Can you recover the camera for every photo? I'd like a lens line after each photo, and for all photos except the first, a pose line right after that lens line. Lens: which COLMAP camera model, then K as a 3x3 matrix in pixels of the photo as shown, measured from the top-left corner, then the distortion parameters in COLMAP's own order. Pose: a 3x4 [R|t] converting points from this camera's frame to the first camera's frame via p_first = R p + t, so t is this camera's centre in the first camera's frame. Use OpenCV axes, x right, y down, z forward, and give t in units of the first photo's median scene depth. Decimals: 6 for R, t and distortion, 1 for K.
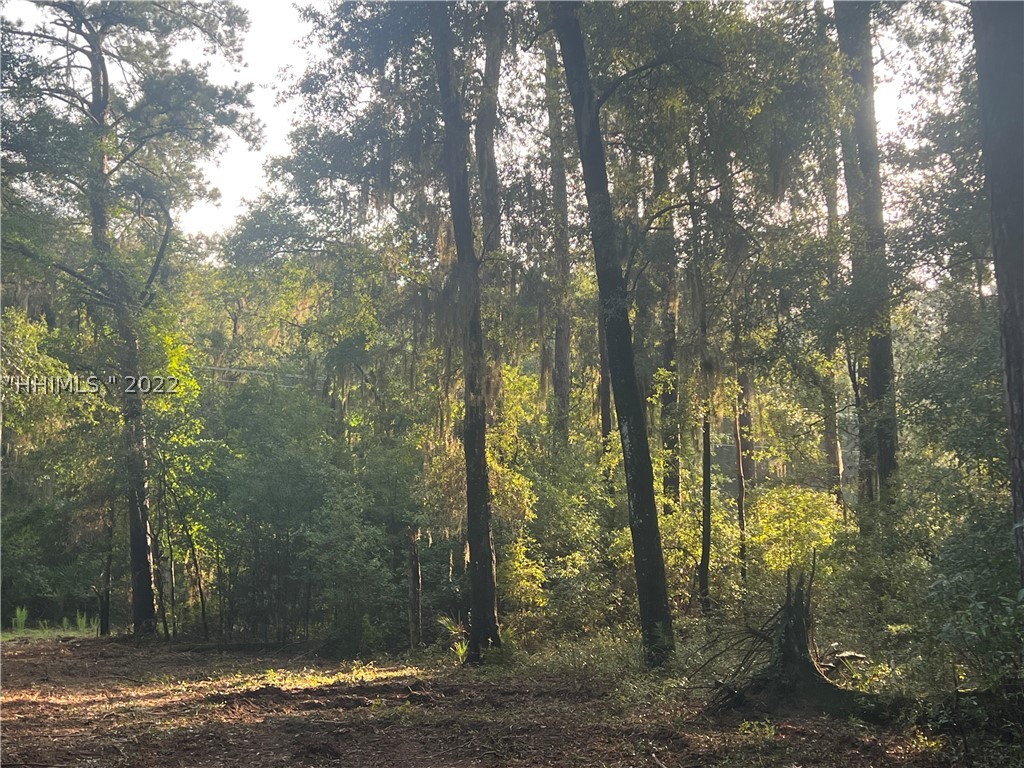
lens RADIAL K [[1396.0, 0, 518.5], [0, 1396.0, 389.2], [0, 0, 1]] dist [0.074450, 0.000000]
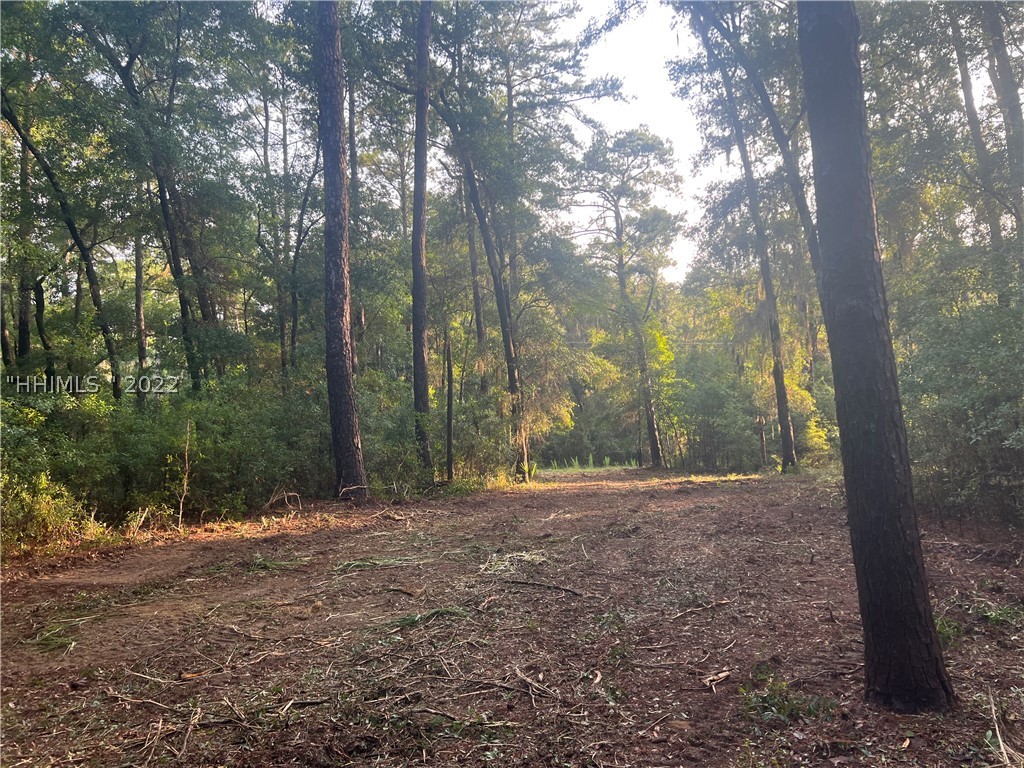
lens RADIAL K [[762.8, 0, 506.3], [0, 762.8, 383.7], [0, 0, 1]] dist [0.062393, -0.070042]
pose [[0.885905, -0.066447, -0.459082, 0.102251], [0.091820, 0.995224, 0.033141, -0.024021], [0.454688, -0.071512, 0.887775, -0.213511]]
